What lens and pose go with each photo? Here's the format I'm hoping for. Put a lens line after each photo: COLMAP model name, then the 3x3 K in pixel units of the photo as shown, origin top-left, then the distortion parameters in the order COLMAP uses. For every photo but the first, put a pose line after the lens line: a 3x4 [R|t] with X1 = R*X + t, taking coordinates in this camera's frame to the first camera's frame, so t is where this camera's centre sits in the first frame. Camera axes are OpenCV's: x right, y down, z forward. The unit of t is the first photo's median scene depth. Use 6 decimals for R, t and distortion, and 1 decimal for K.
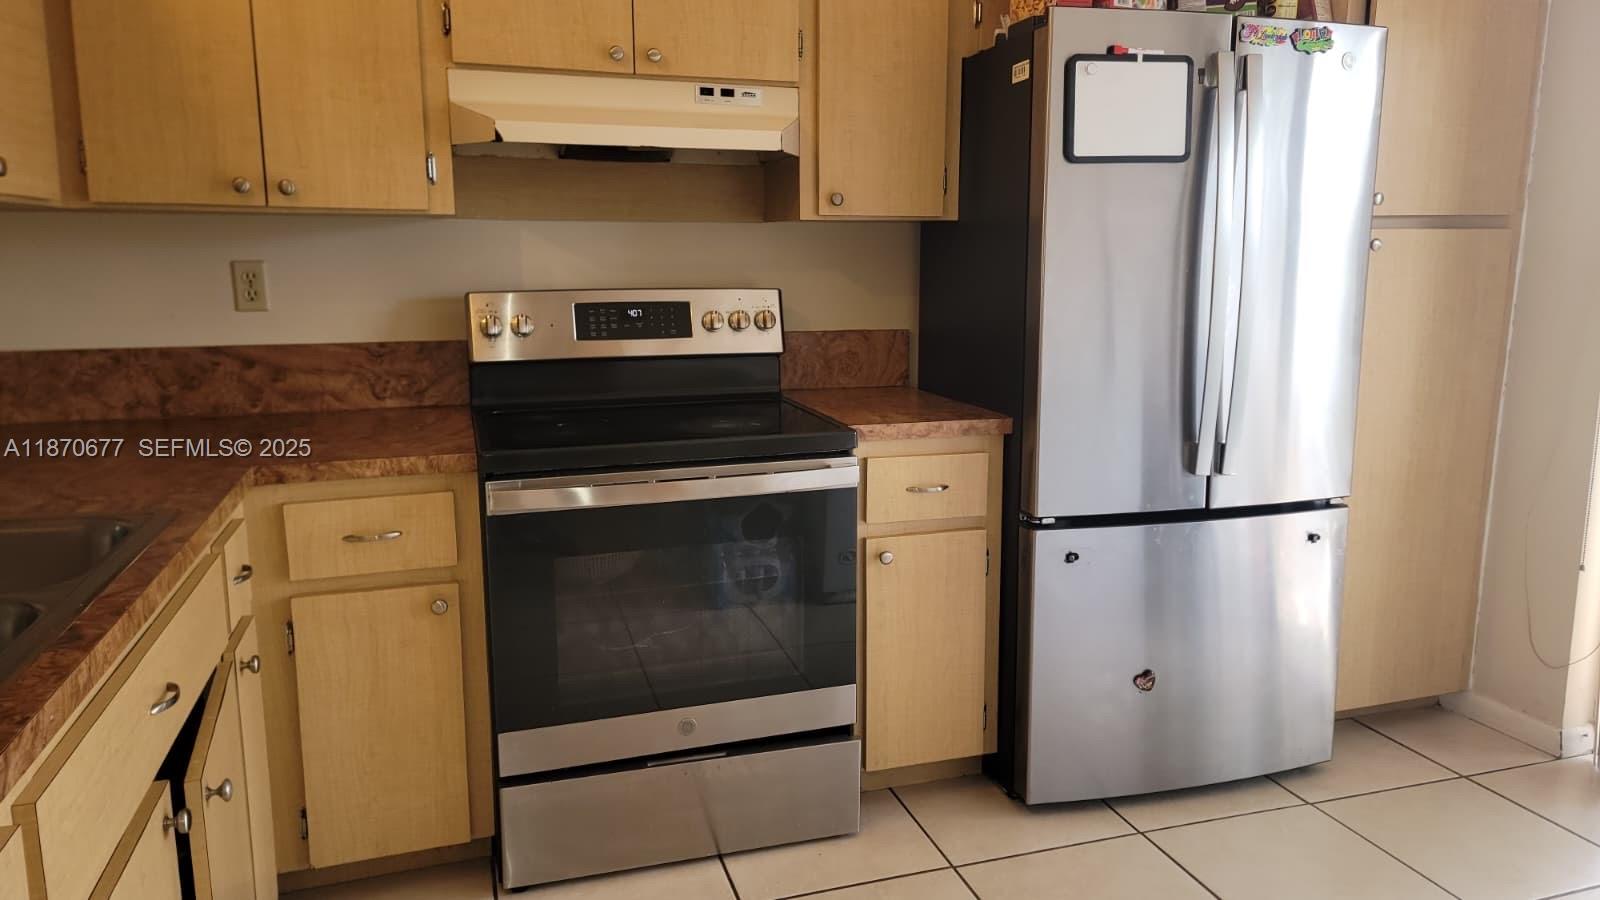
lens RADIAL K [[1105.9, 0, 816.9], [0, 1105.9, 462.0], [0, 0, 1]] dist [0.055867, -0.030958]
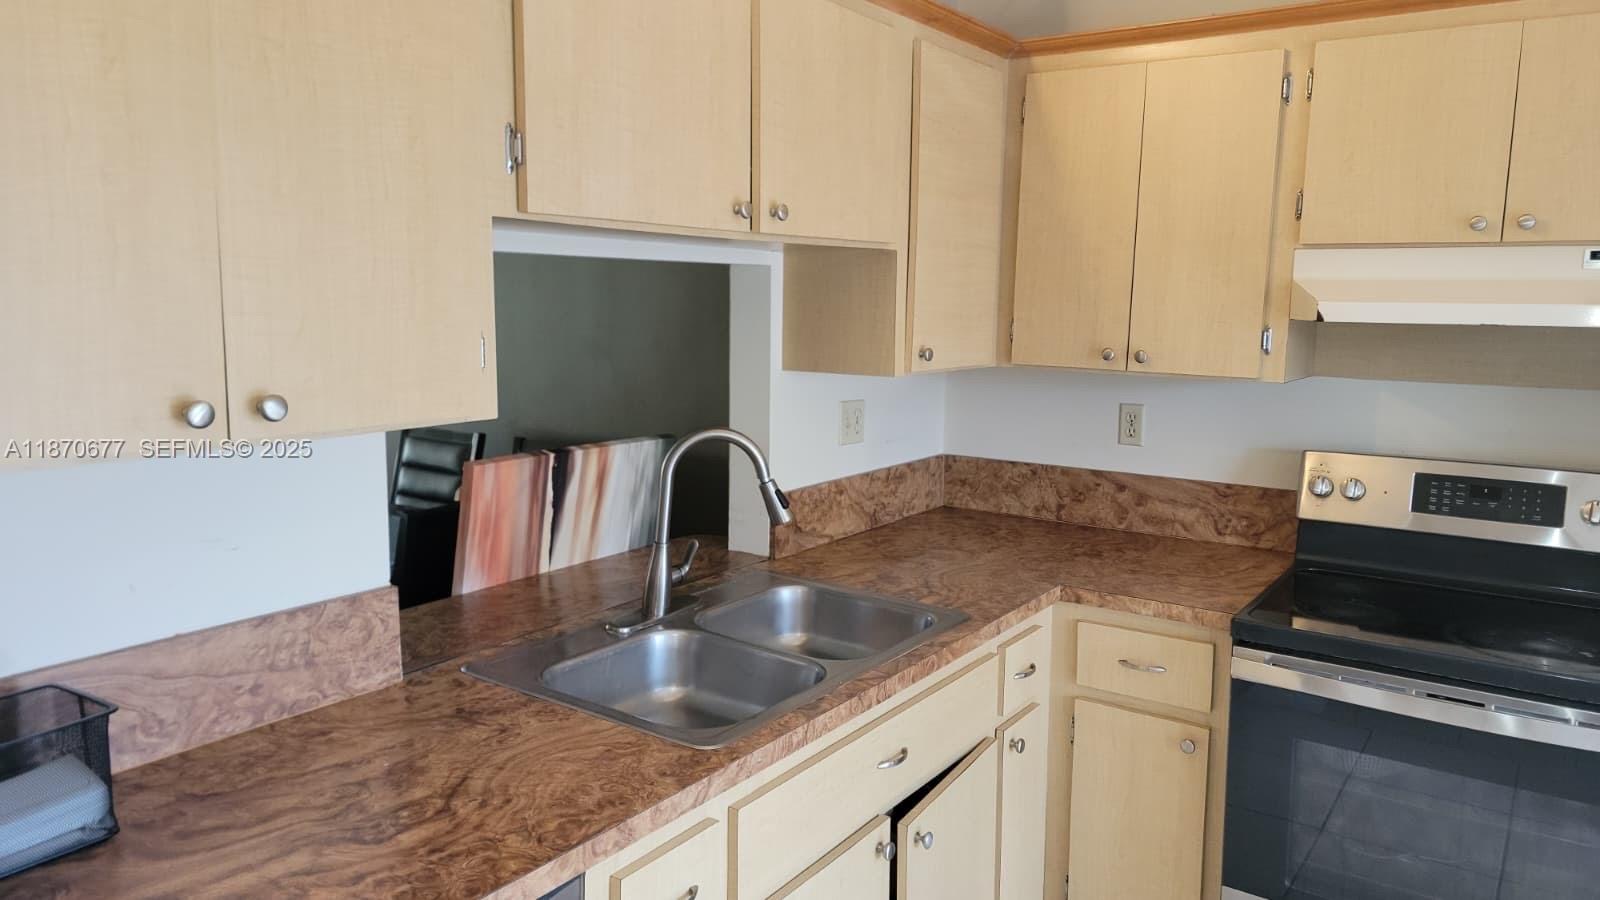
lens RADIAL K [[1105.9, 0, 815.2], [0, 1105.9, 444.8], [0, 0, 1]] dist [0.055867, -0.030958]
pose [[0.601577, 0.114503, -0.790566, 0.231273], [-0.161783, 0.986628, 0.019792, -0.105626], [0.782260, 0.115994, 0.612057, 0.015277]]
